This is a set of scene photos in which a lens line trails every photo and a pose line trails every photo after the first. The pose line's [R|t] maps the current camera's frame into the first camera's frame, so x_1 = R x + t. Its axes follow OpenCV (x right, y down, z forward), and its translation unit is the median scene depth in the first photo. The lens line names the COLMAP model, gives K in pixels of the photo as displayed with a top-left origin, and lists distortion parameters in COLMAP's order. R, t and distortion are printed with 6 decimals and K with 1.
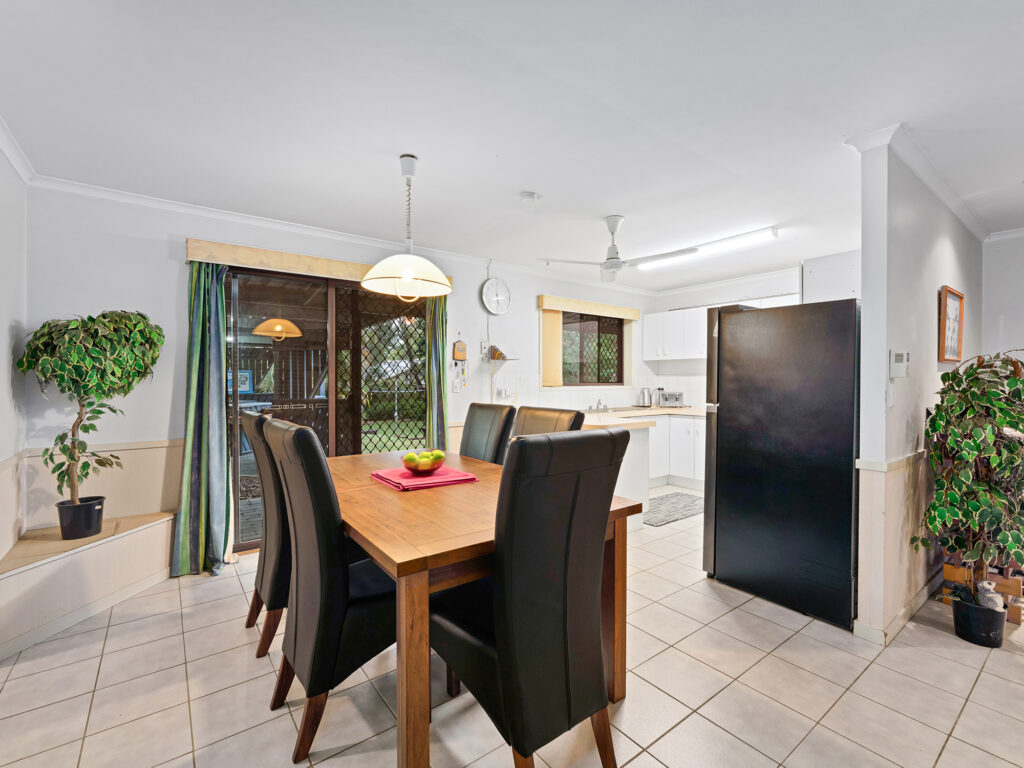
lens RADIAL K [[465.0, 0, 502.9], [0, 465.0, 378.1], [0, 0, 1]] dist [-0.003990, -0.000199]
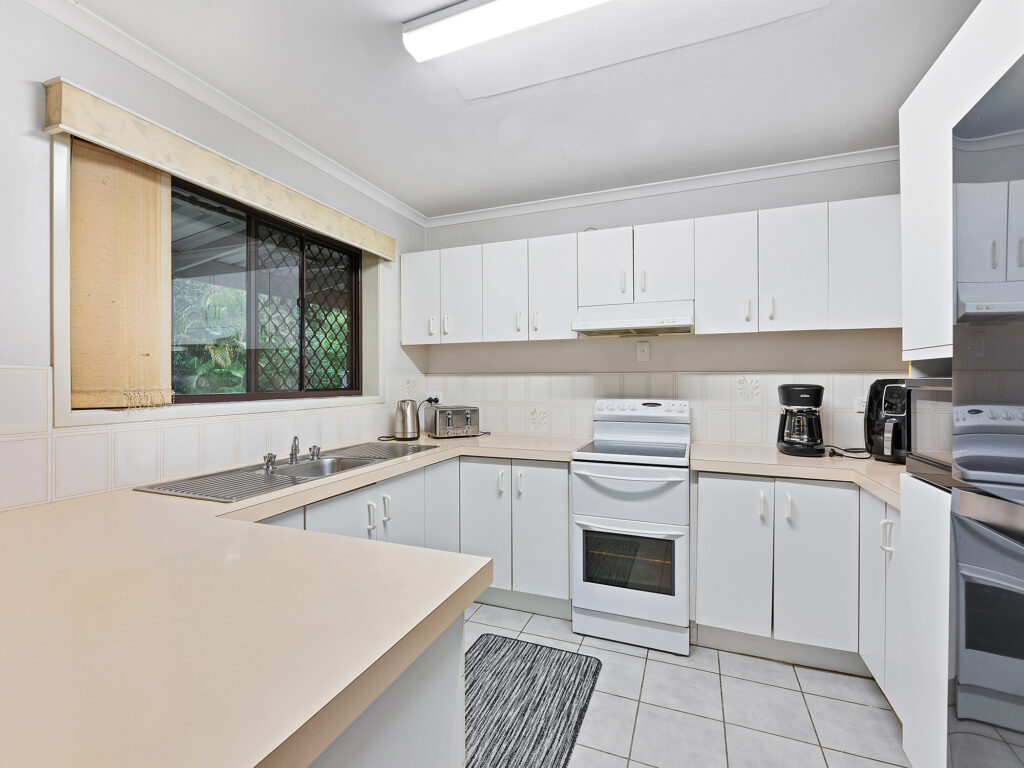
lens RADIAL K [[465.0, 0, 506.6], [0, 465.0, 378.1], [0, 0, 1]] dist [-0.003990, -0.000199]
pose [[0.856552, -0.001941, 0.516057, 0.146346], [0.004542, 0.999983, -0.003778, 0.000709], [-0.516041, 0.005580, 0.856546, 0.535344]]
